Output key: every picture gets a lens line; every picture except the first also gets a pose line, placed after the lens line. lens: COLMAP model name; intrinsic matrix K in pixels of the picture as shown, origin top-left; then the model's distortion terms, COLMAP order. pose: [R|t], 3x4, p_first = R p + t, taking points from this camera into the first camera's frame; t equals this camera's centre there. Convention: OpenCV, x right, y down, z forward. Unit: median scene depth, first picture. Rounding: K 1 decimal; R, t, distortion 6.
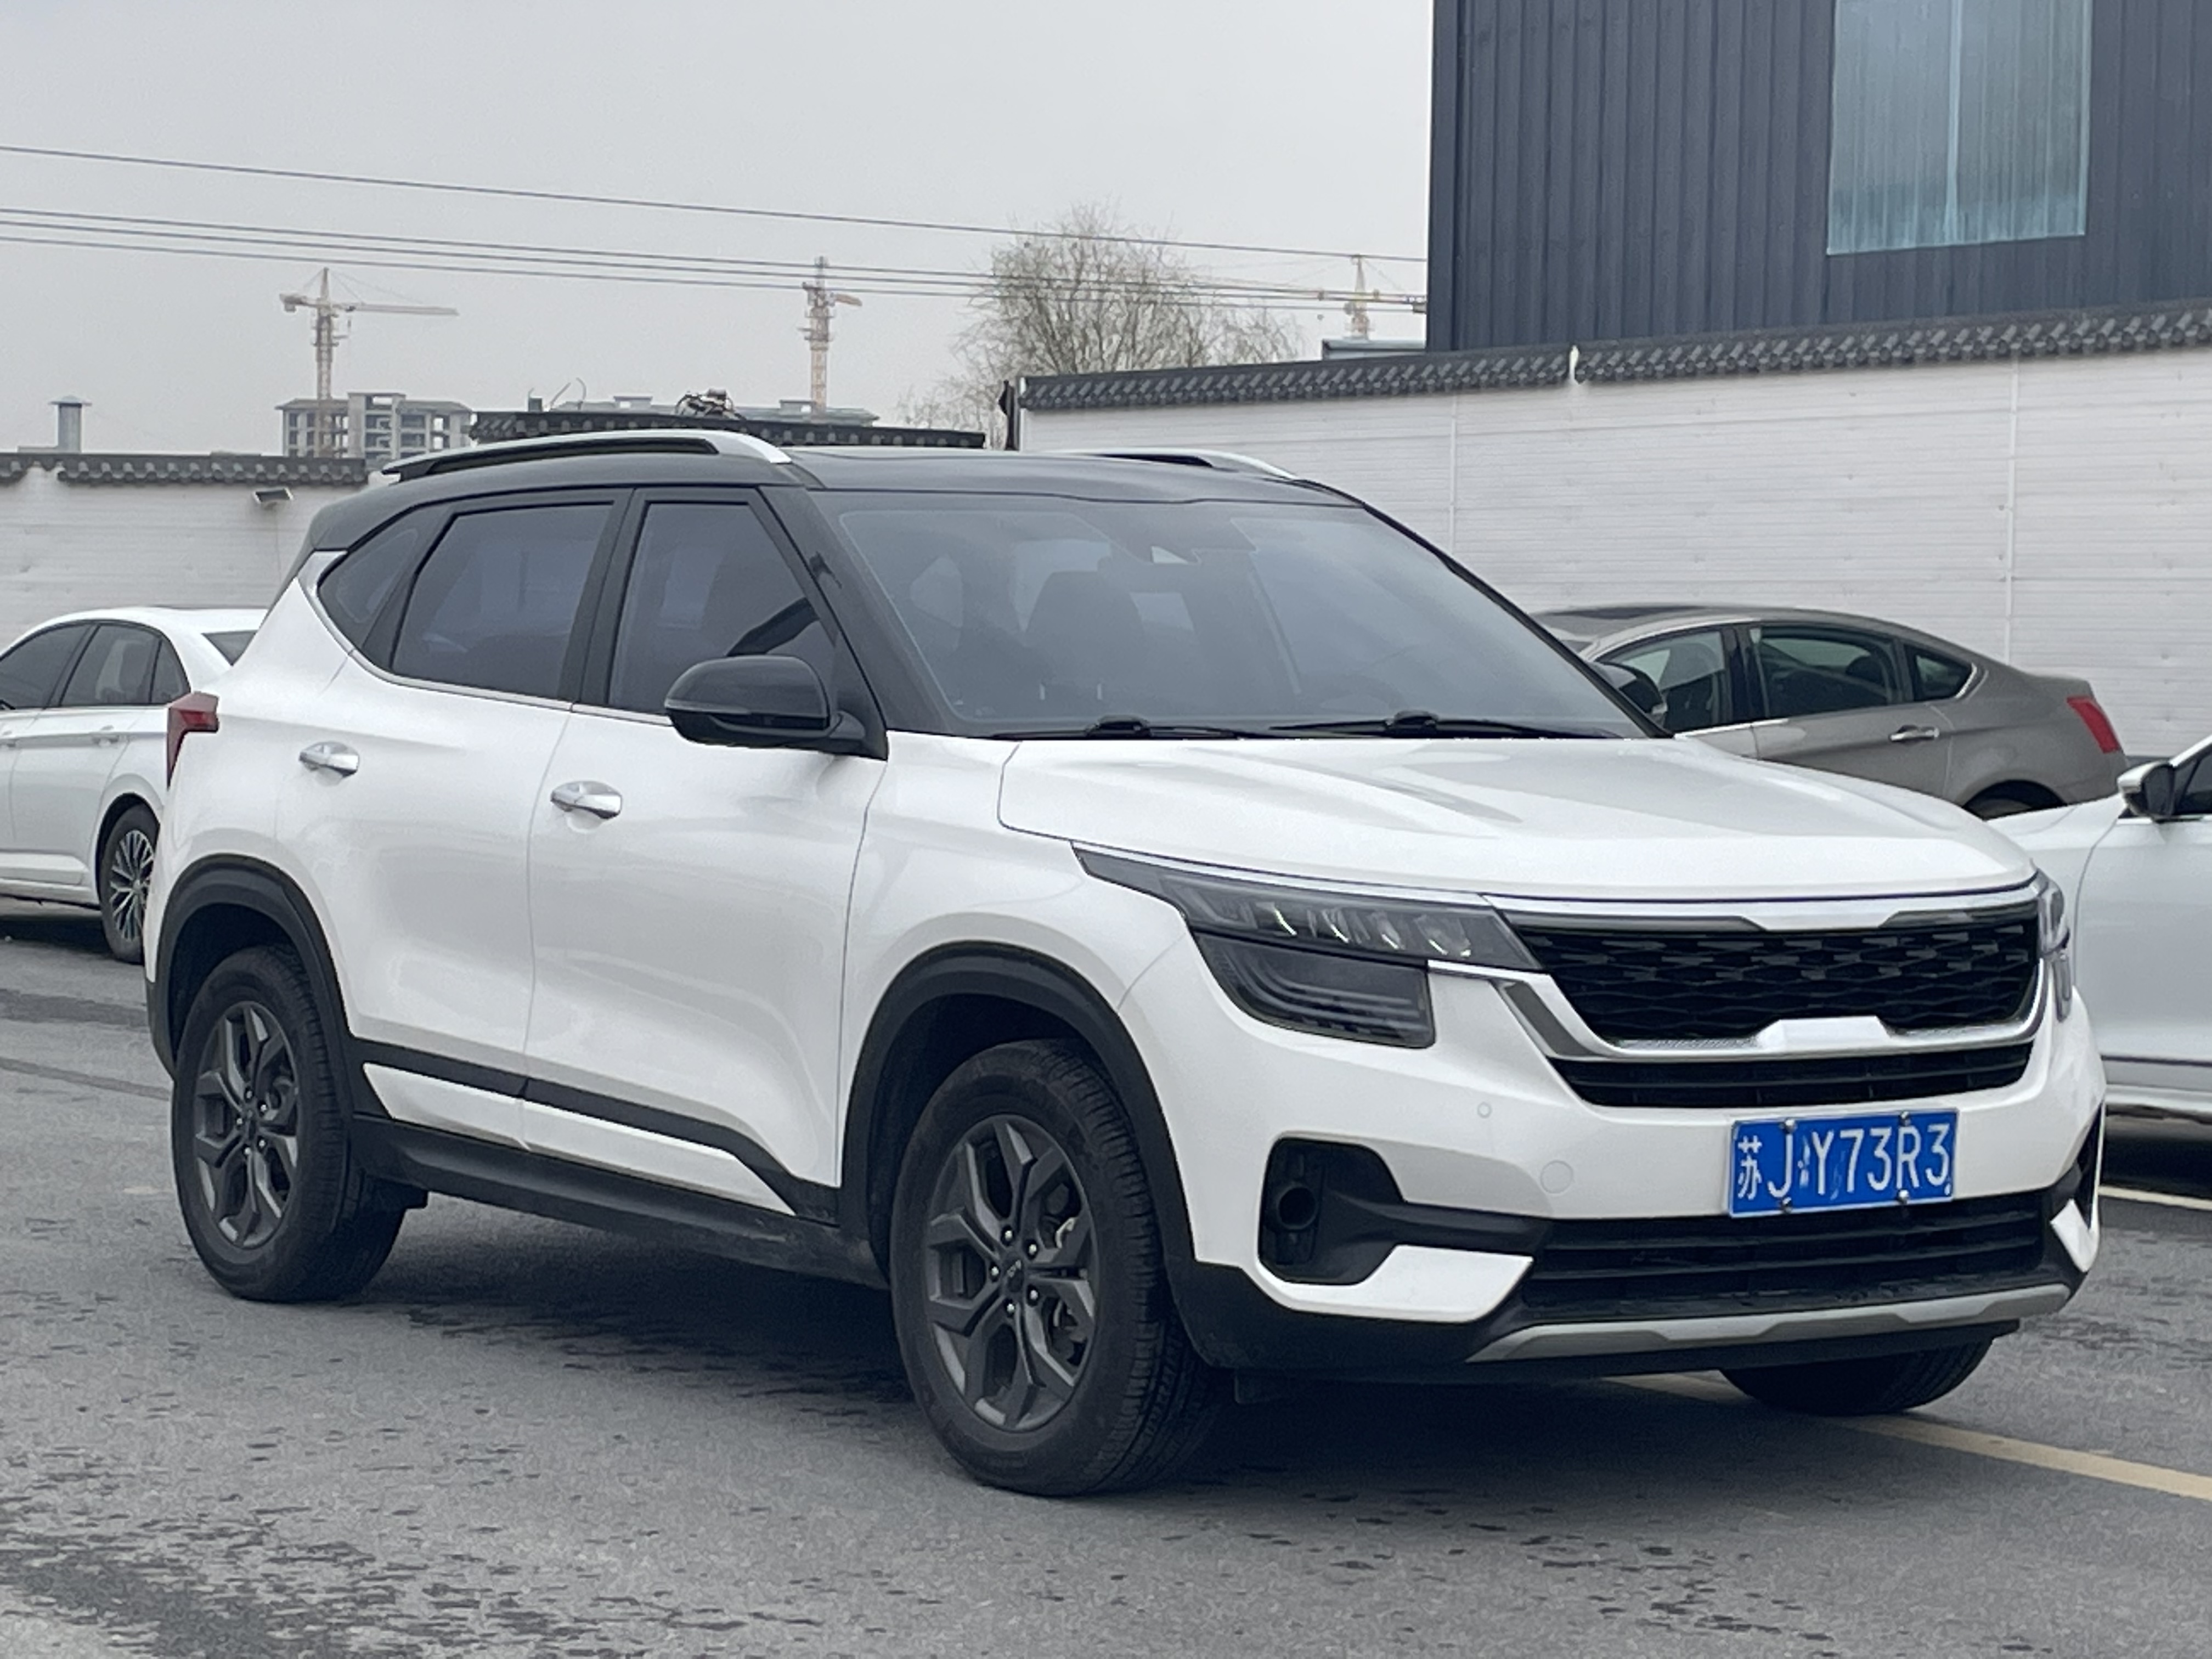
lens RADIAL K [[5182.9, 0, 1104.7], [0, 5182.9, 832.1], [0, 0, 1]] dist [0.022697, 0.000000]
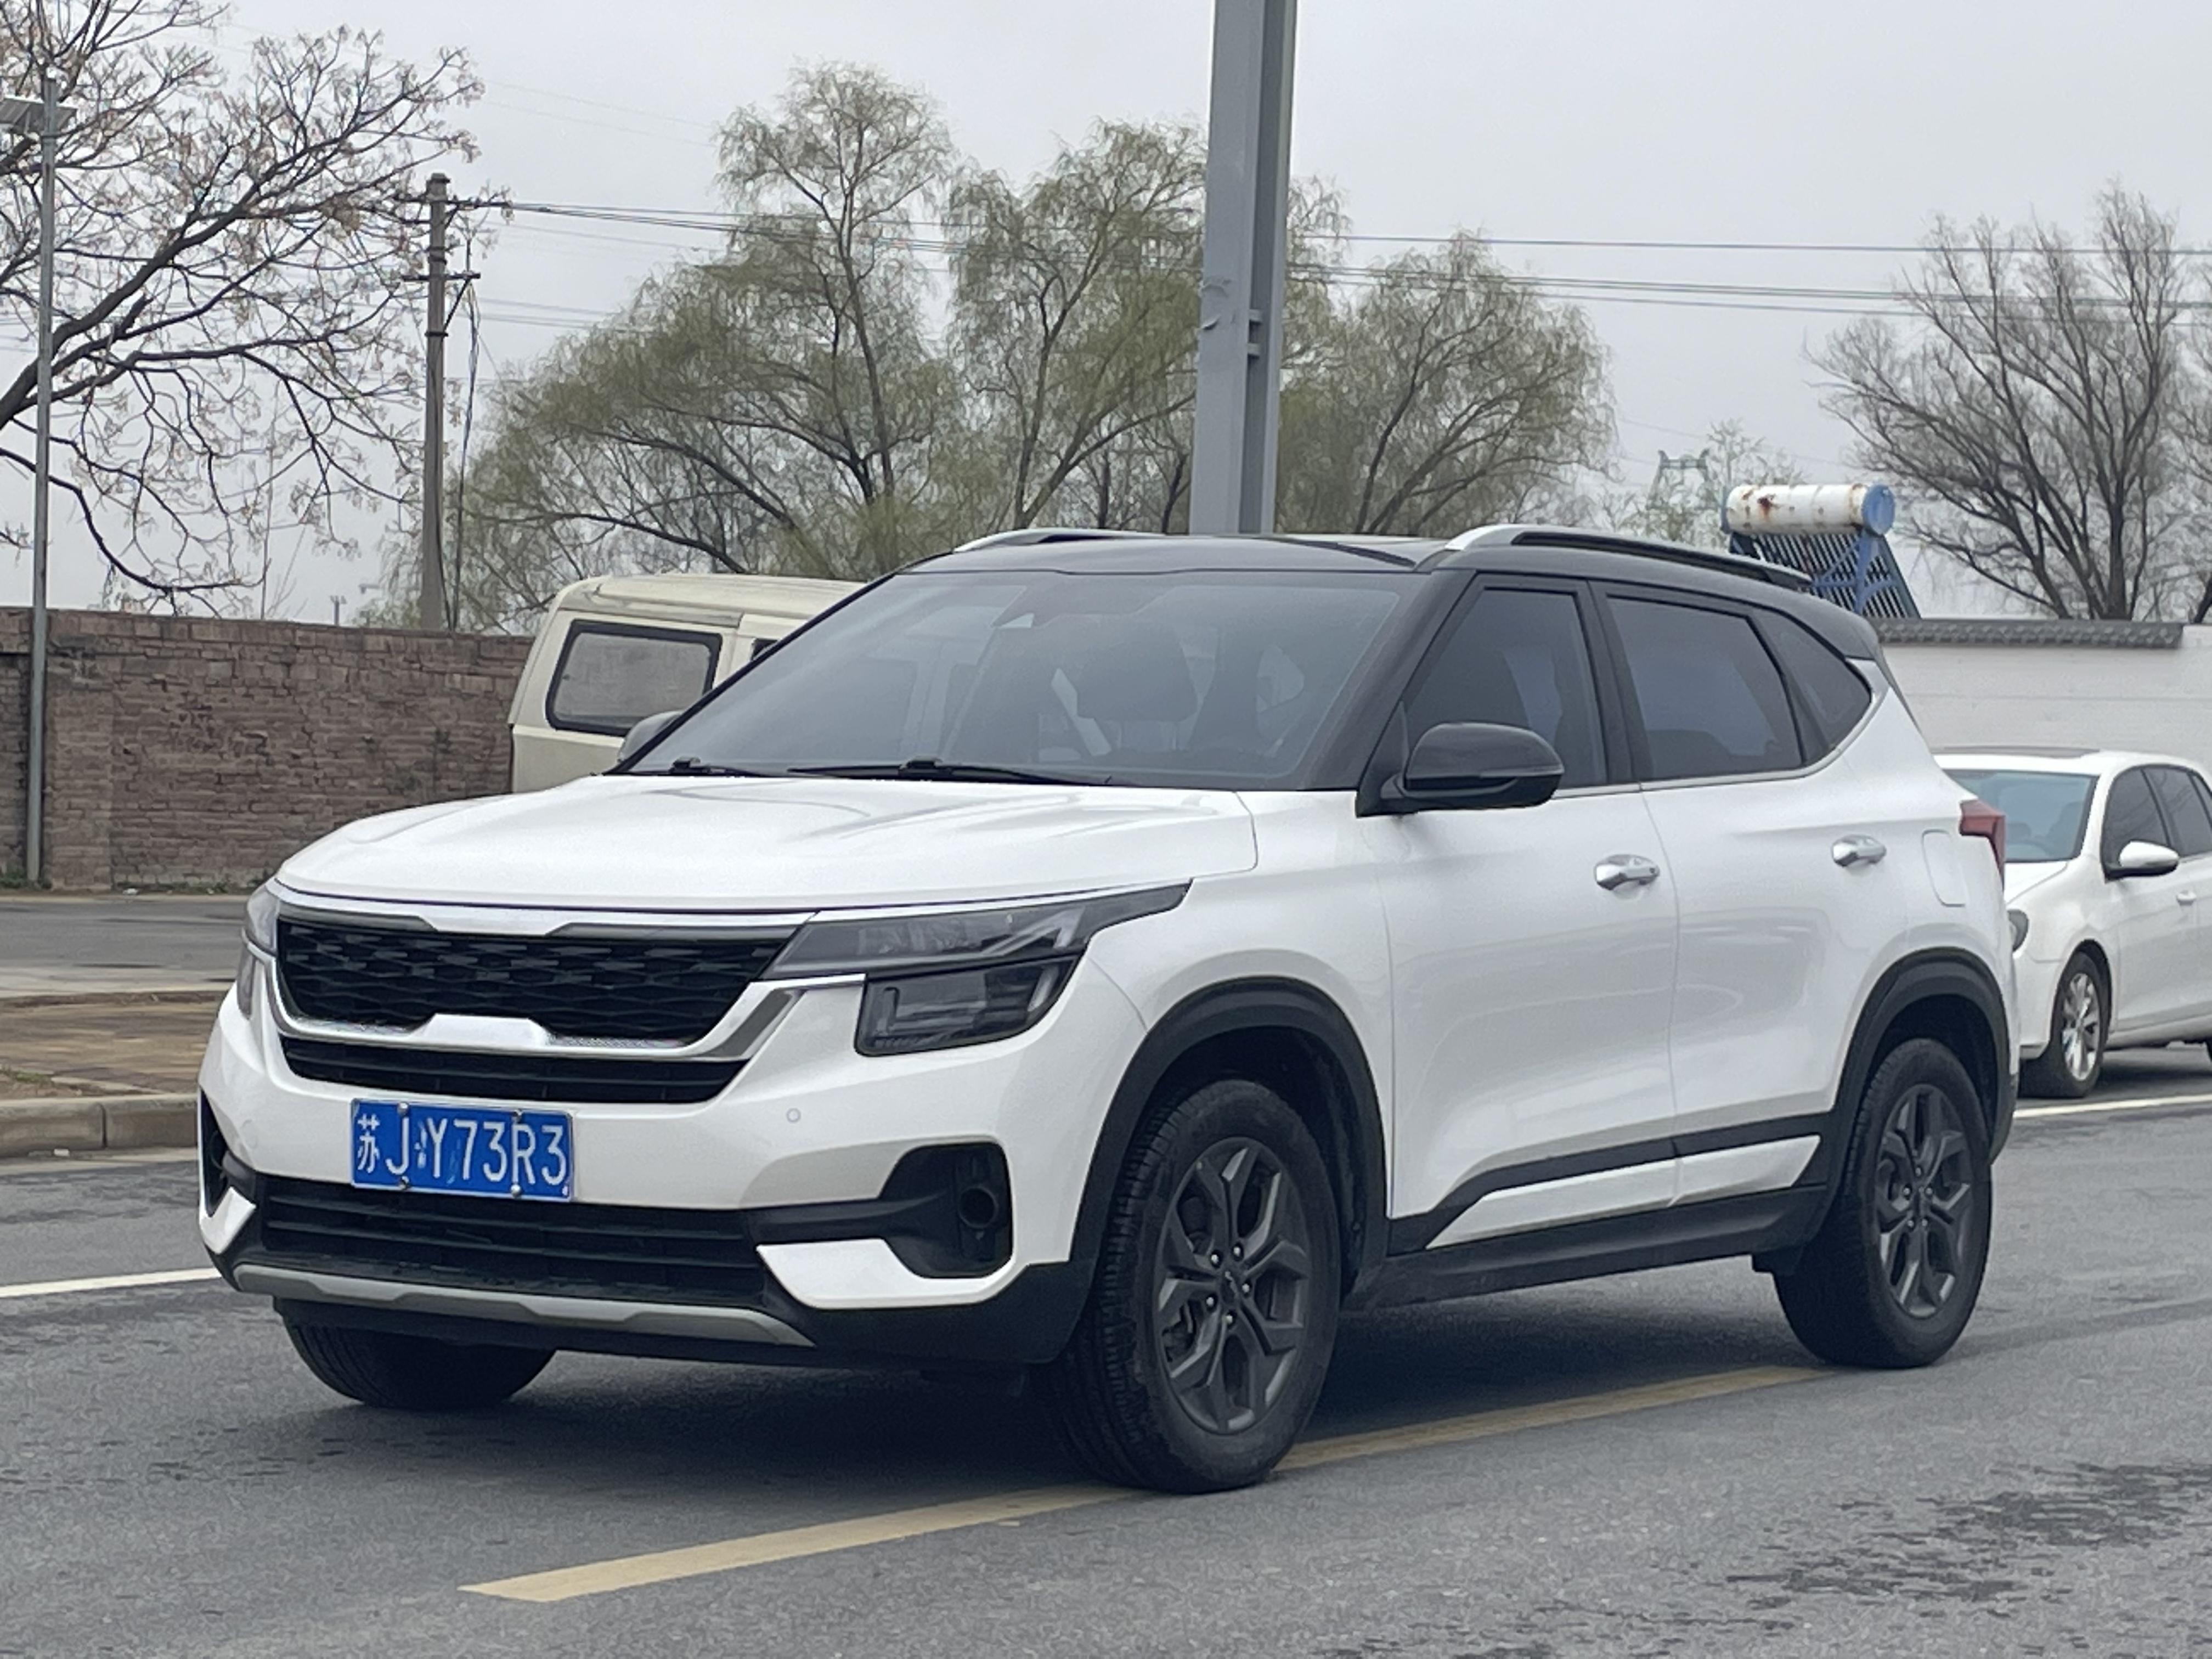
lens RADIAL K [[5182.9, 0, 1108.9], [0, 5182.9, 823.3], [0, 0, 1]] dist [0.022697, 0.000000]
pose [[0.390189, 0.001704, -0.920733, 1.184529], [-0.051634, 0.998465, -0.020033, 0.010897], [0.919286, 0.055358, 0.389678, 0.705753]]
